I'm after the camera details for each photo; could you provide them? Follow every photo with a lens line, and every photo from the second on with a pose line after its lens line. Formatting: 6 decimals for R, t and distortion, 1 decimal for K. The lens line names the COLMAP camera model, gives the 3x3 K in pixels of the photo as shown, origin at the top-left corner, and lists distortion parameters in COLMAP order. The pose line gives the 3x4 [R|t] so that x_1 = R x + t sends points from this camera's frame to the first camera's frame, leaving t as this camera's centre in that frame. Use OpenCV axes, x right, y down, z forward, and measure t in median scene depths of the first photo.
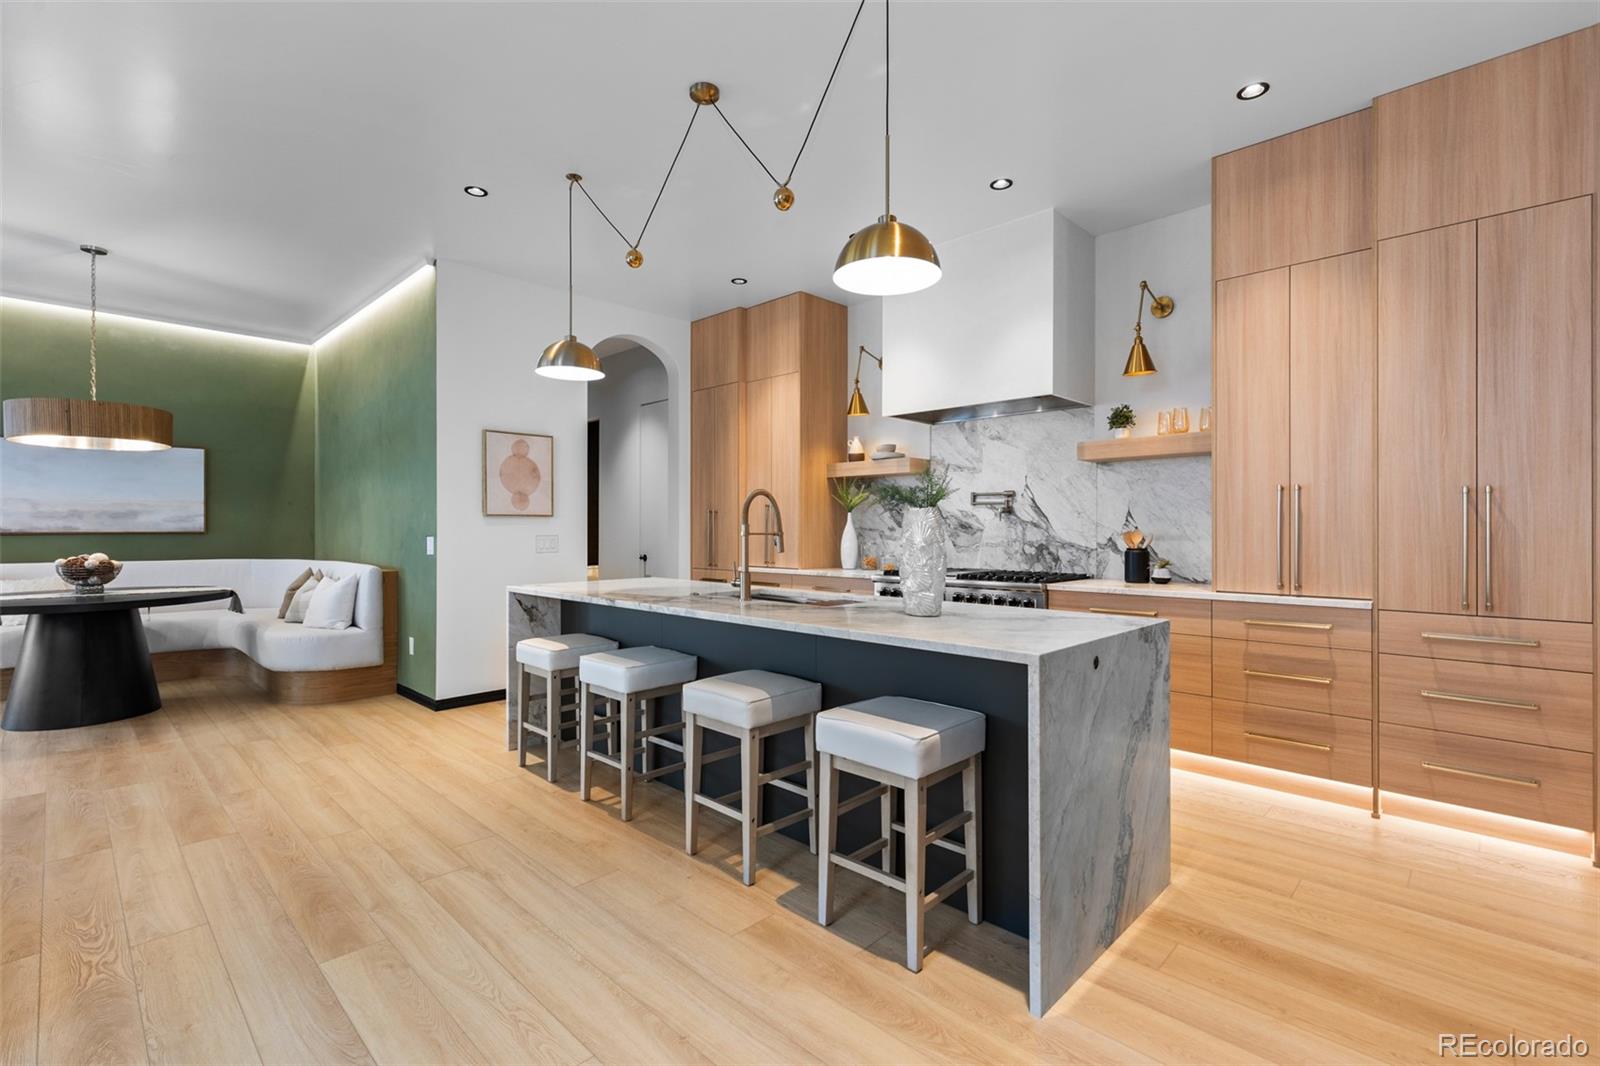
lens RADIAL K [[718.1, 0, 800.3], [0, 718.1, 526.8], [0, 0, 1]] dist [0.002908, 0.000078]
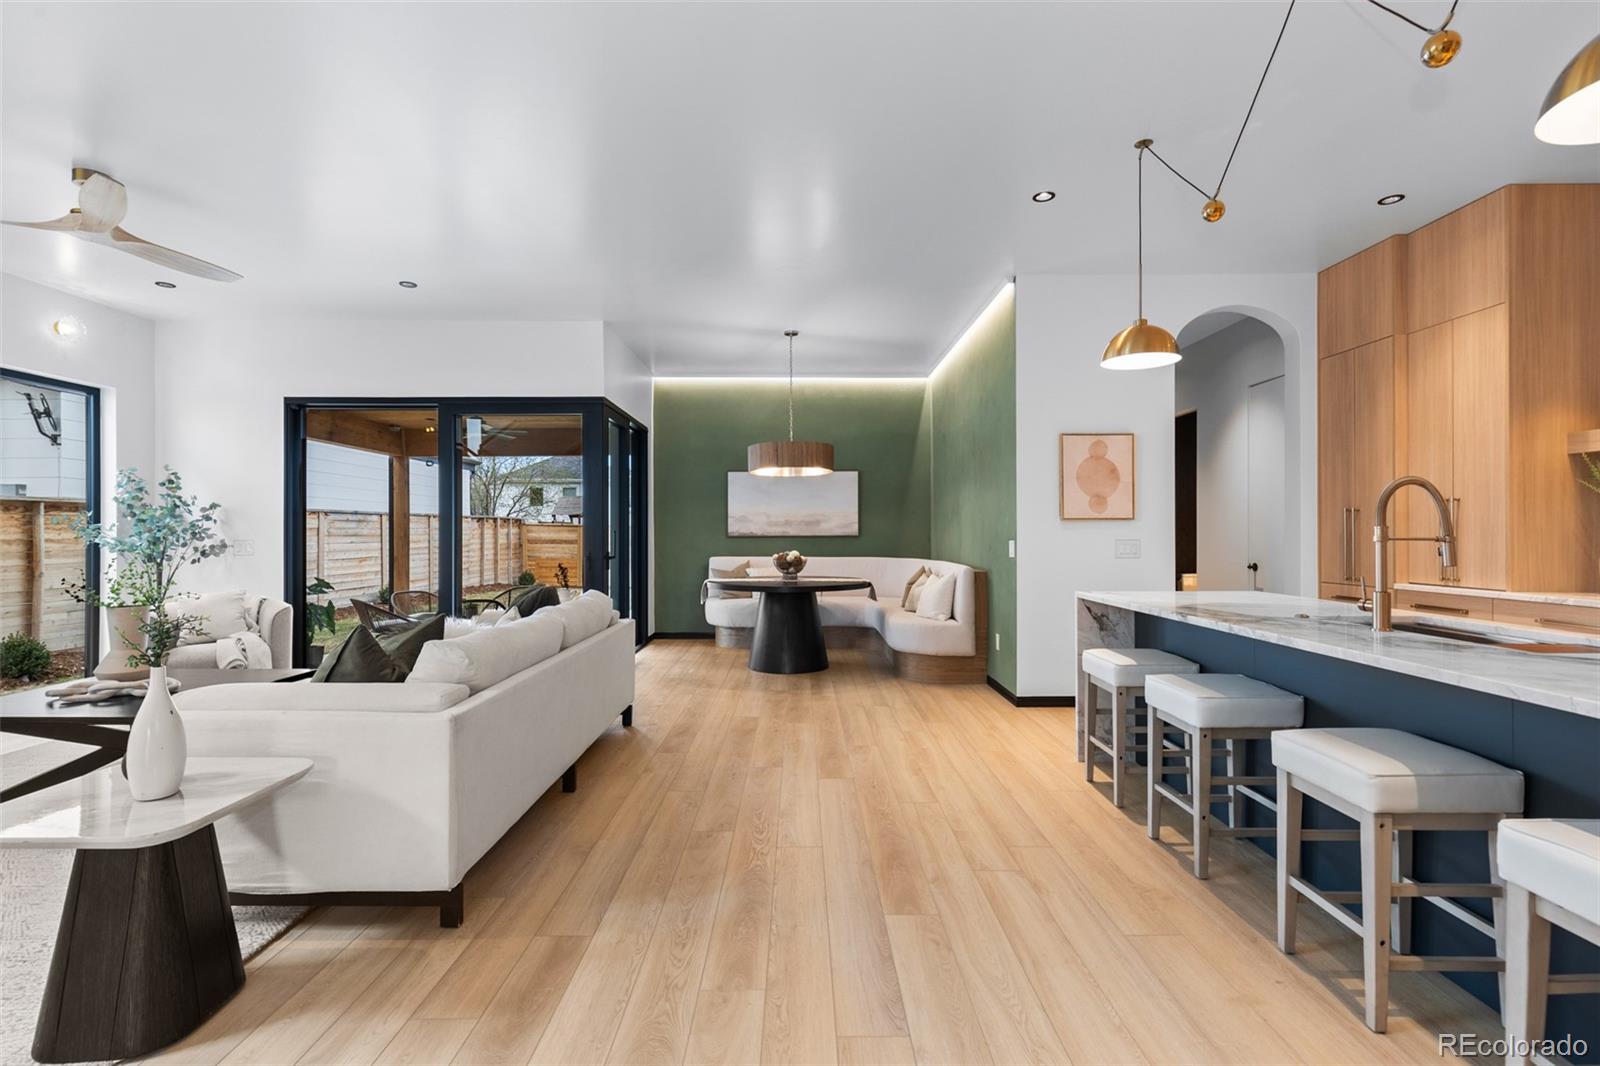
lens RADIAL K [[713.7, 0, 800.3], [0, 713.7, 531.4], [0, 0, 1]] dist [0.001044, -0.000017]
pose [[0.696151, -0.002665, -0.717890, 0.022932], [0.003092, 0.999995, -0.000714, 0.000465], [0.717889, -0.001722, 0.696156, 0.053239]]
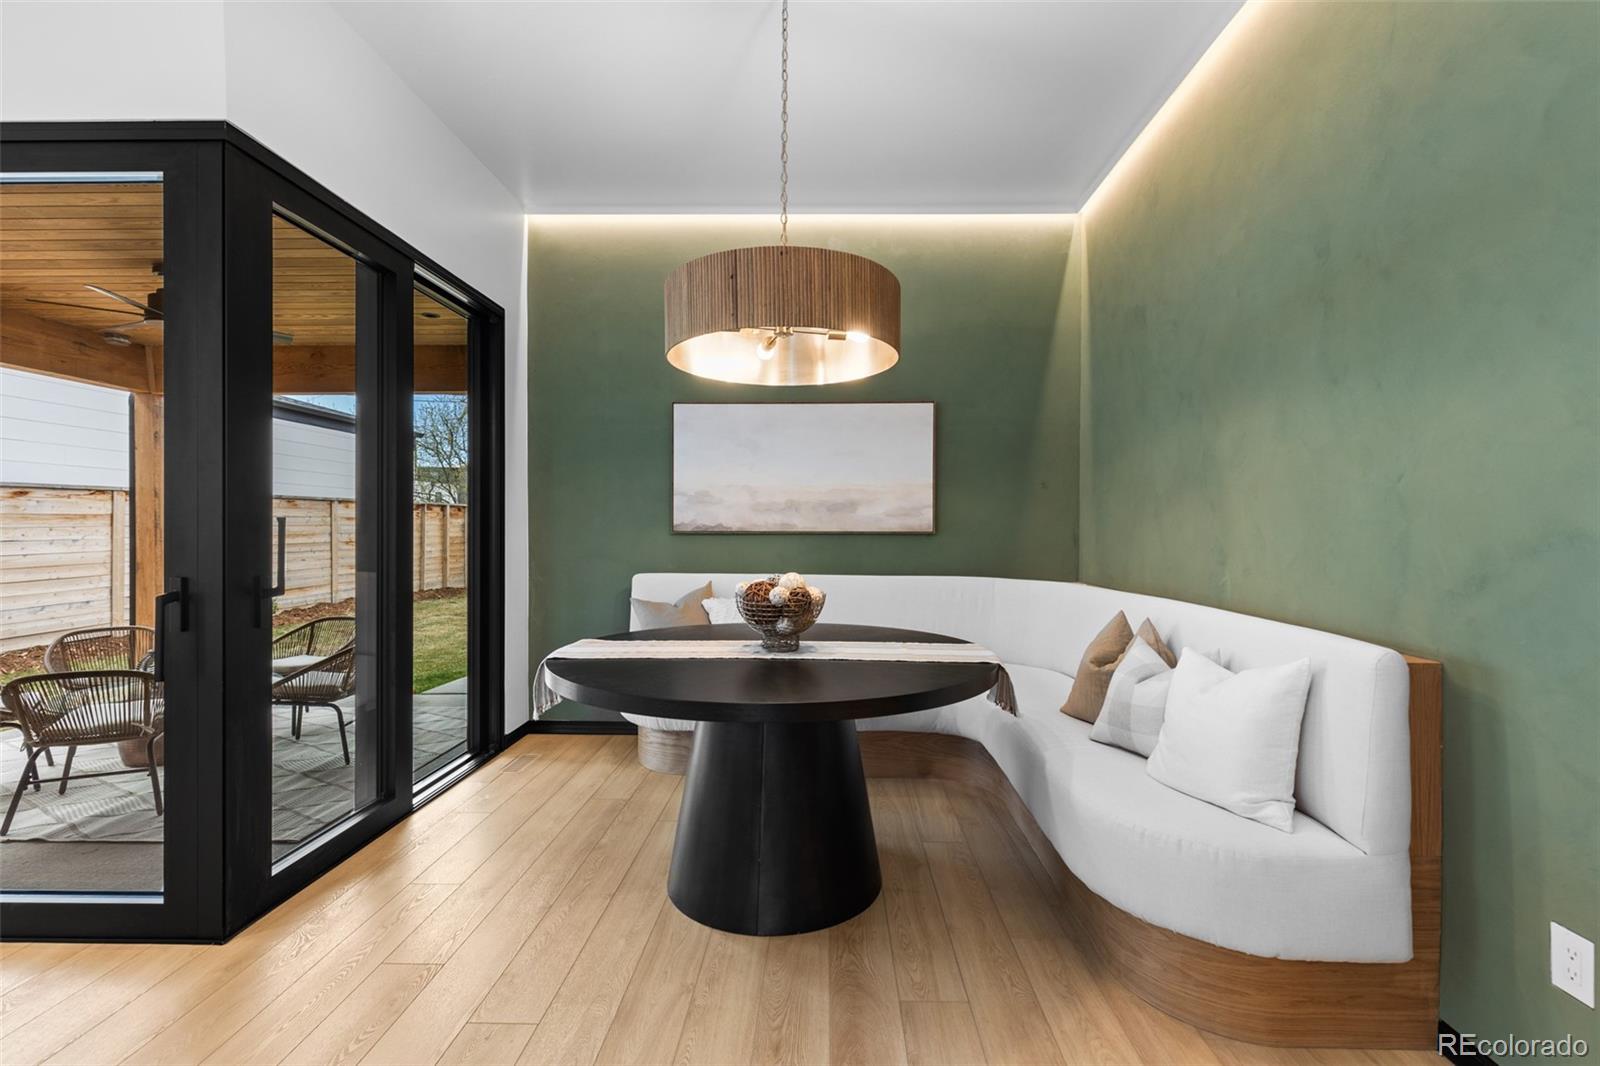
lens RADIAL K [[713.7, 0, 800.3], [0, 713.7, 531.4], [0, 0, 1]] dist [0.001044, -0.000017]
pose [[0.665376, 0.008527, -0.746459, -0.617482], [-0.002933, 0.999957, 0.008808, 0.001603], [0.746502, -0.003671, 0.665373, 0.697985]]
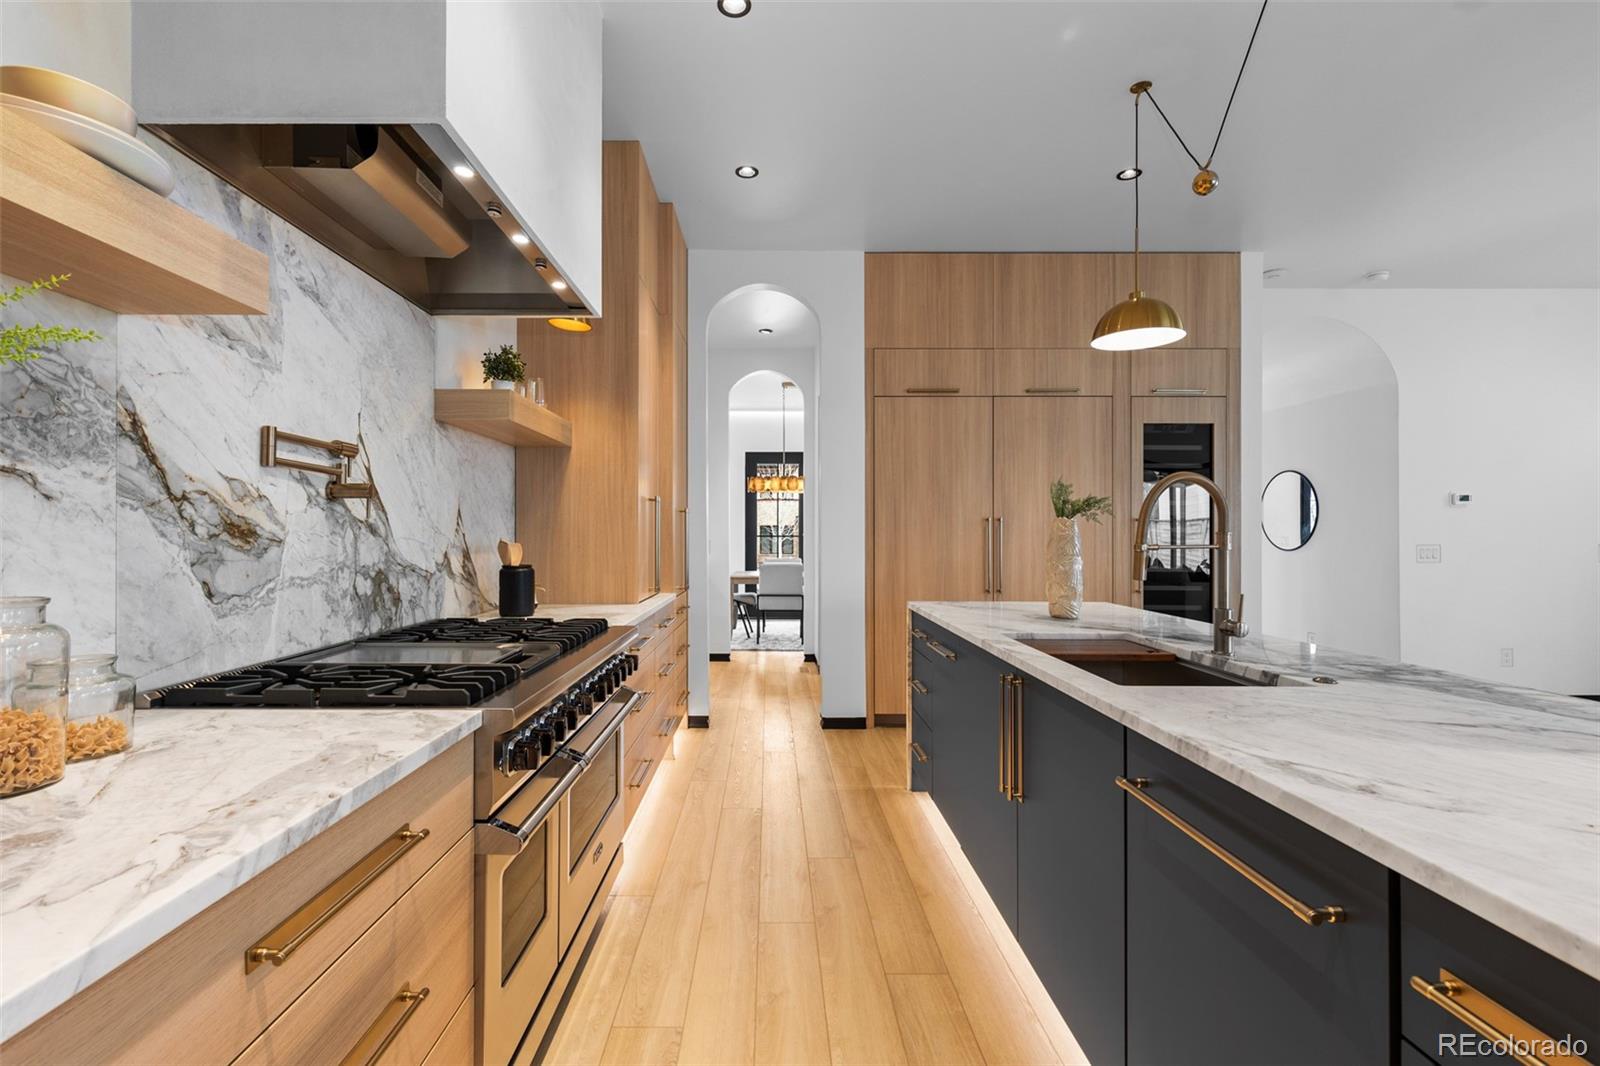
lens RADIAL K [[727.7, 0, 777.7], [0, 727.7, 531.1], [0, 0, 1]] dist [0.001249, 0.000056]
pose [[-0.700189, 0.004577, 0.713943, -0.181856], [-0.001700, 0.999966, -0.008077, 0.002281], [-0.713955, -0.006869, -0.700158, 1.212354]]
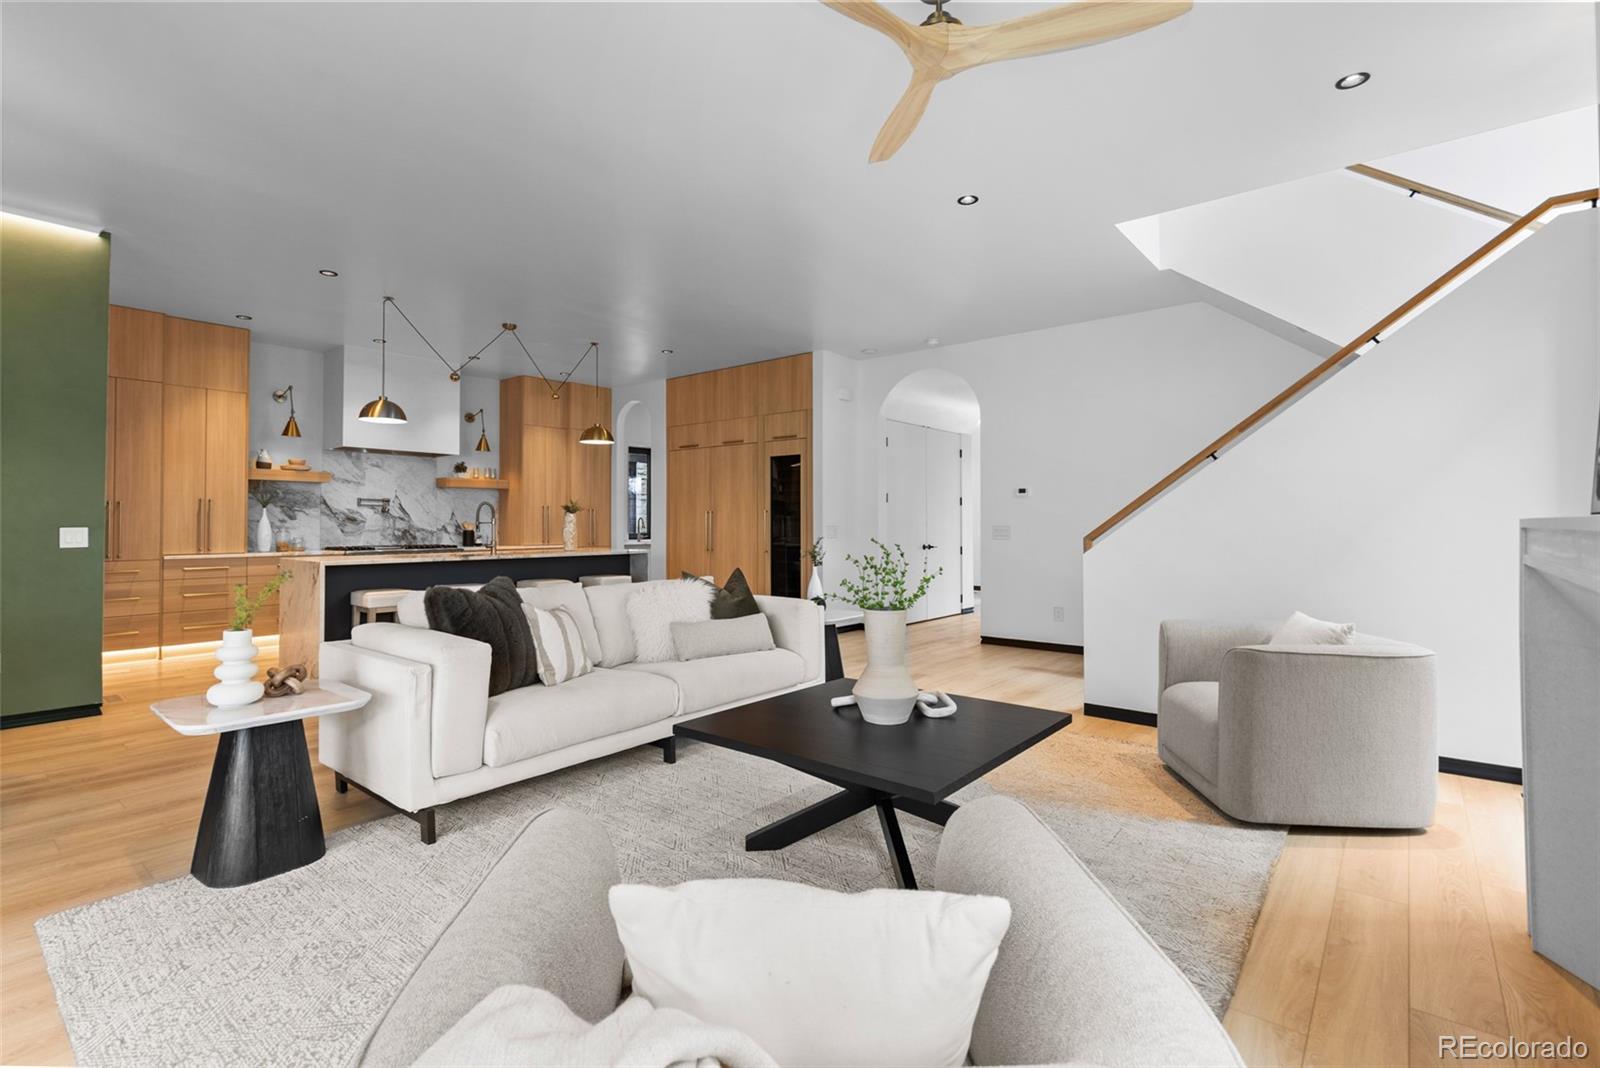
lens RADIAL K [[740.9, 0, 802.6], [0, 740.9, 511.5], [0, 0, 1]] dist [0.000437, -0.000023]
pose [[-0.082995, 0.016651, 0.996411, -1.668045], [-0.002044, 0.999855, -0.016879, 0.008585], [-0.996548, -0.003437, -0.082949, 0.183351]]
